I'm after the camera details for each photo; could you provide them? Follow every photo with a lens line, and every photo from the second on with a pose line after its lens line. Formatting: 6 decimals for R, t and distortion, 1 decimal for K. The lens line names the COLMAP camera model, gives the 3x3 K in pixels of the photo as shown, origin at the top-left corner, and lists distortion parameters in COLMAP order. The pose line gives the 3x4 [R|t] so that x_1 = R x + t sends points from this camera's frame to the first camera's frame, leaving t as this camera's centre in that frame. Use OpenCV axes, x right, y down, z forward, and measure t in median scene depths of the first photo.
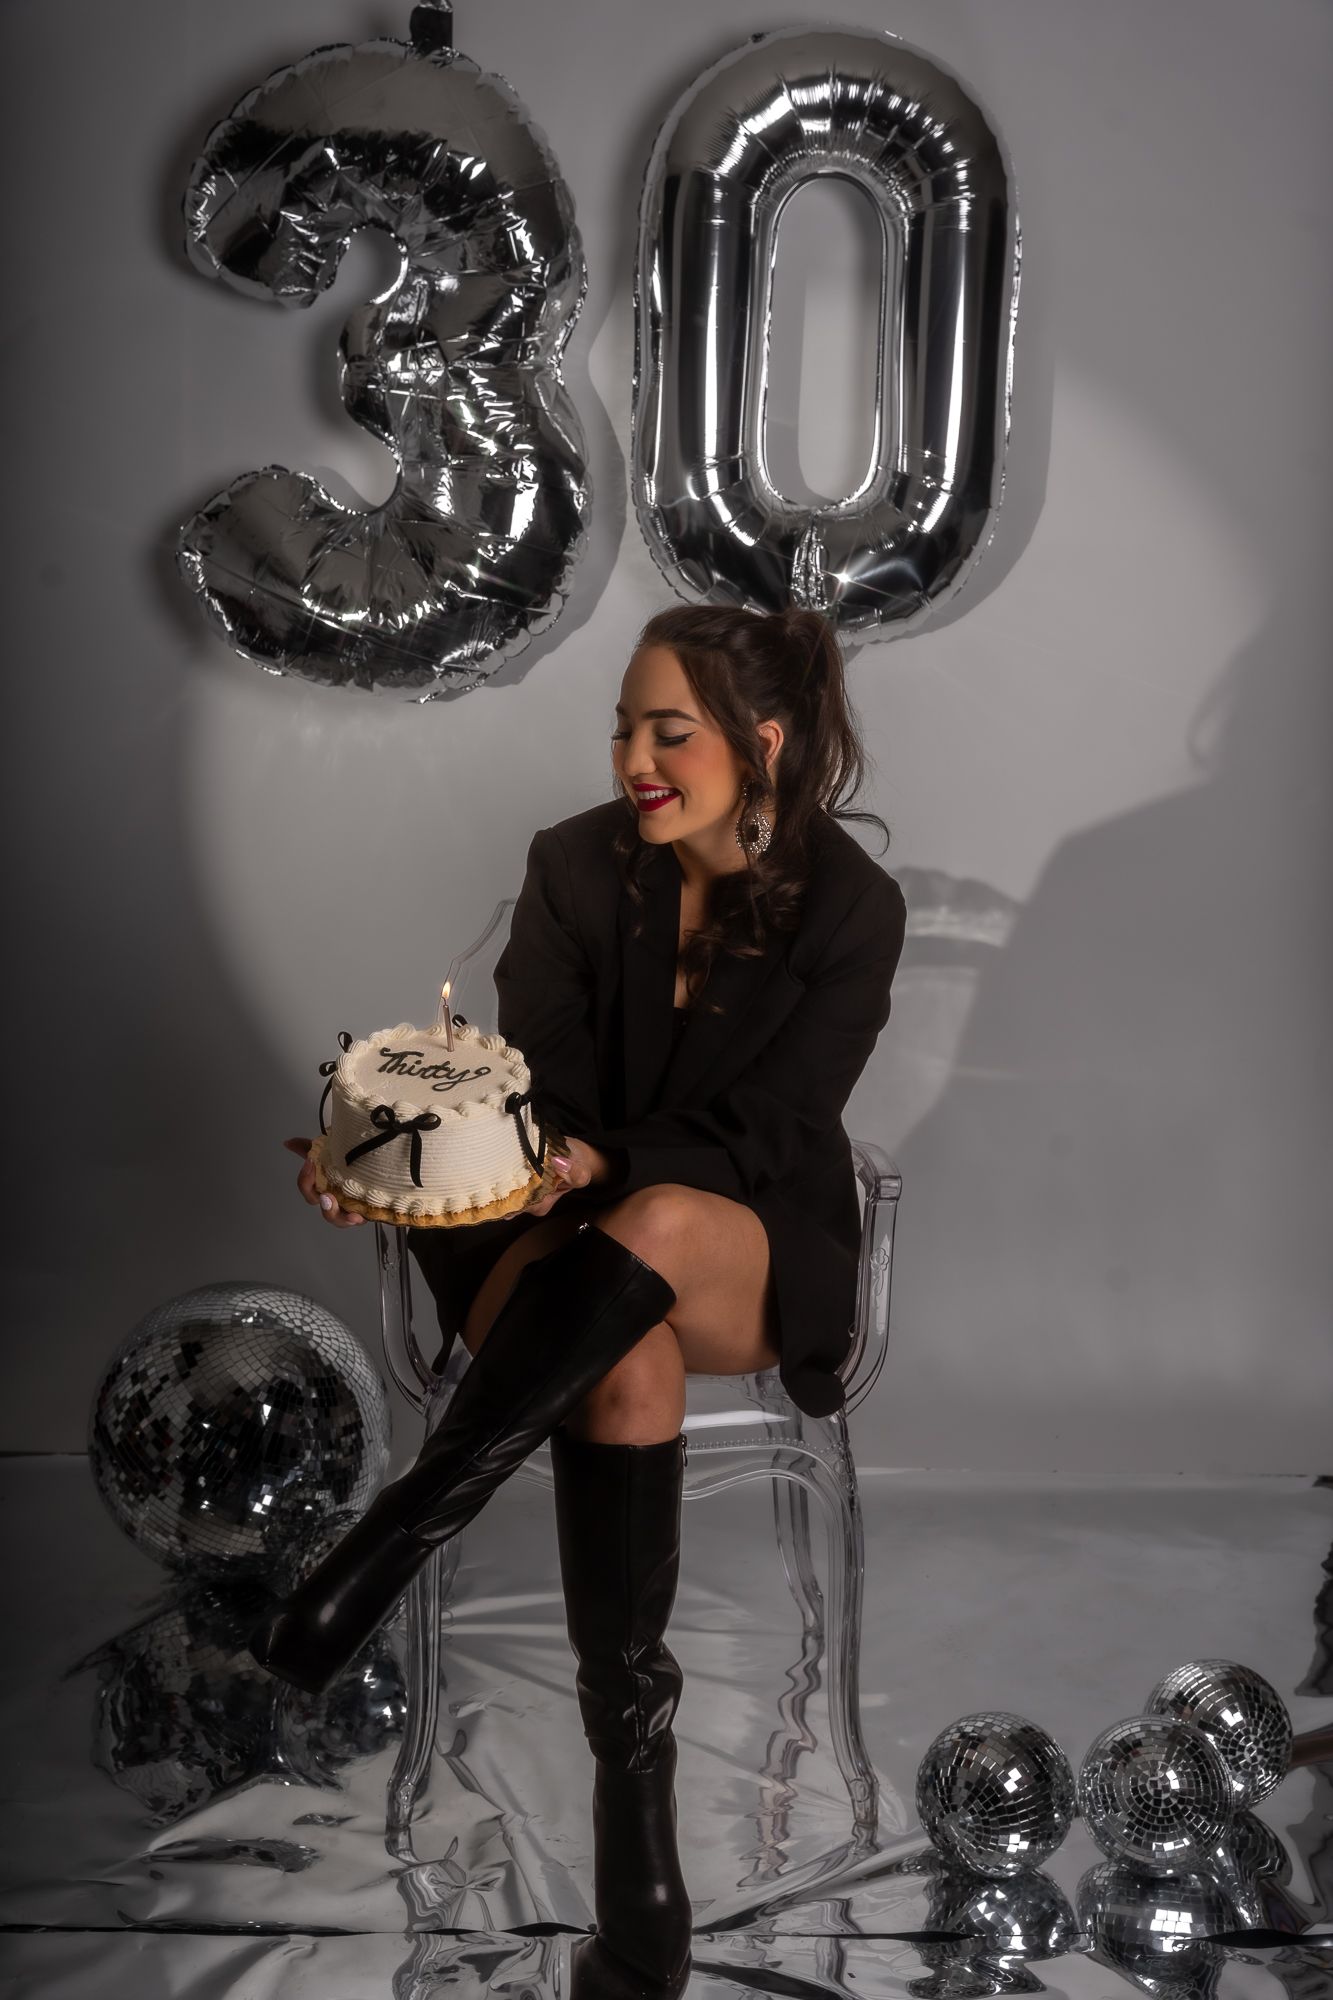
lens RADIAL K [[2932.2, 0, 659.0], [0, 2932.2, 1011.4], [0, 0, 1]] dist [0.045997, 0.000000]
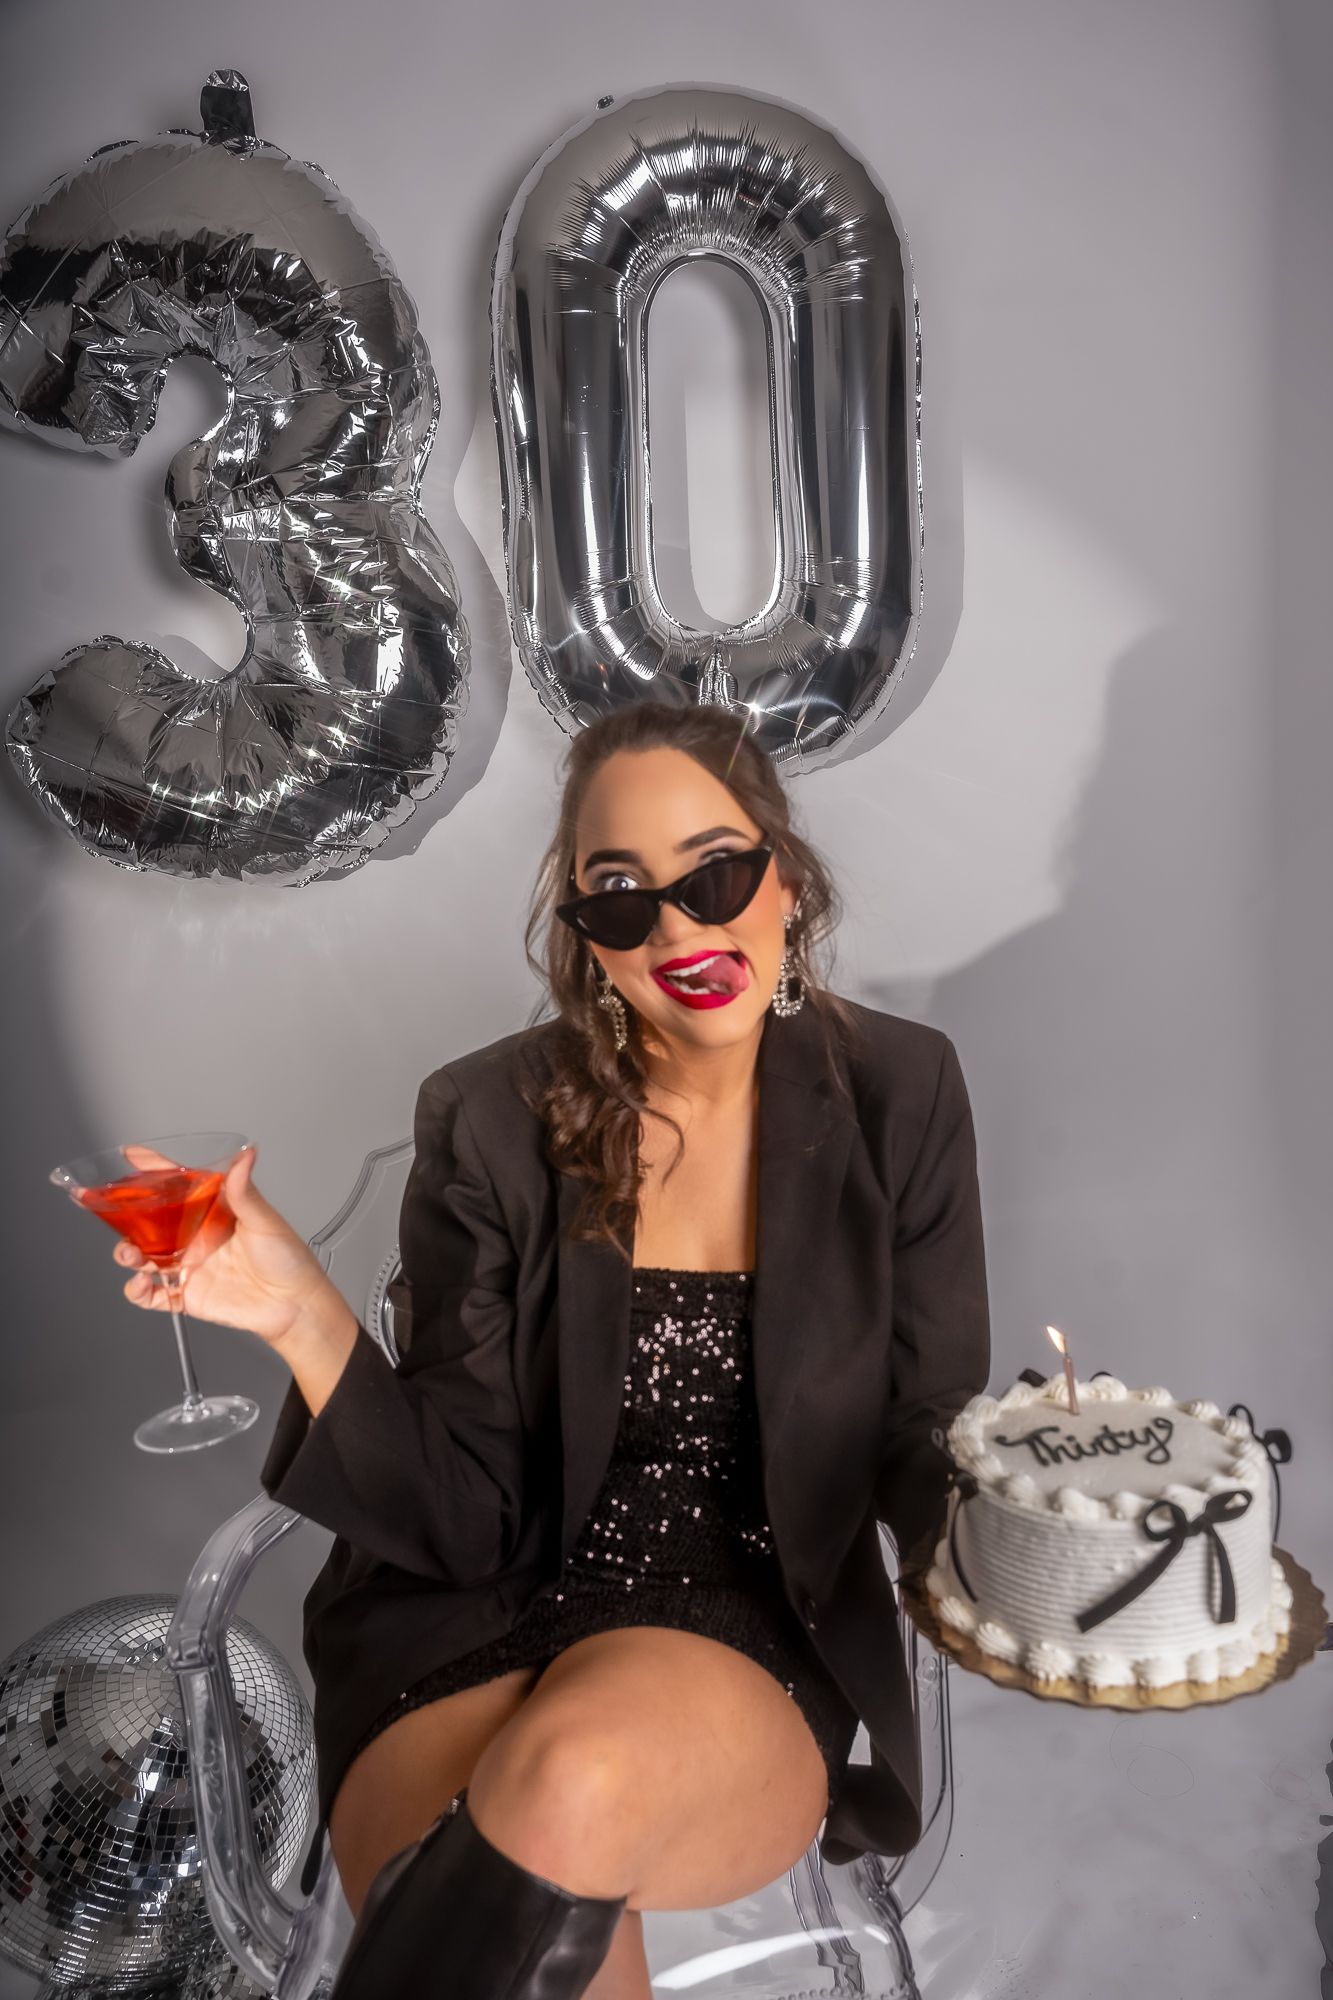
lens RADIAL K [[1632.0, 0, 673.2], [0, 1632.0, 1011.8], [0, 0, 1]] dist [-0.001471, -0.019909]
pose [[0.995103, -0.091997, 0.036151, 0.010997], [0.091461, 0.995677, 0.016208, -0.065405], [-0.037485, -0.012823, 0.999215, 0.502113]]
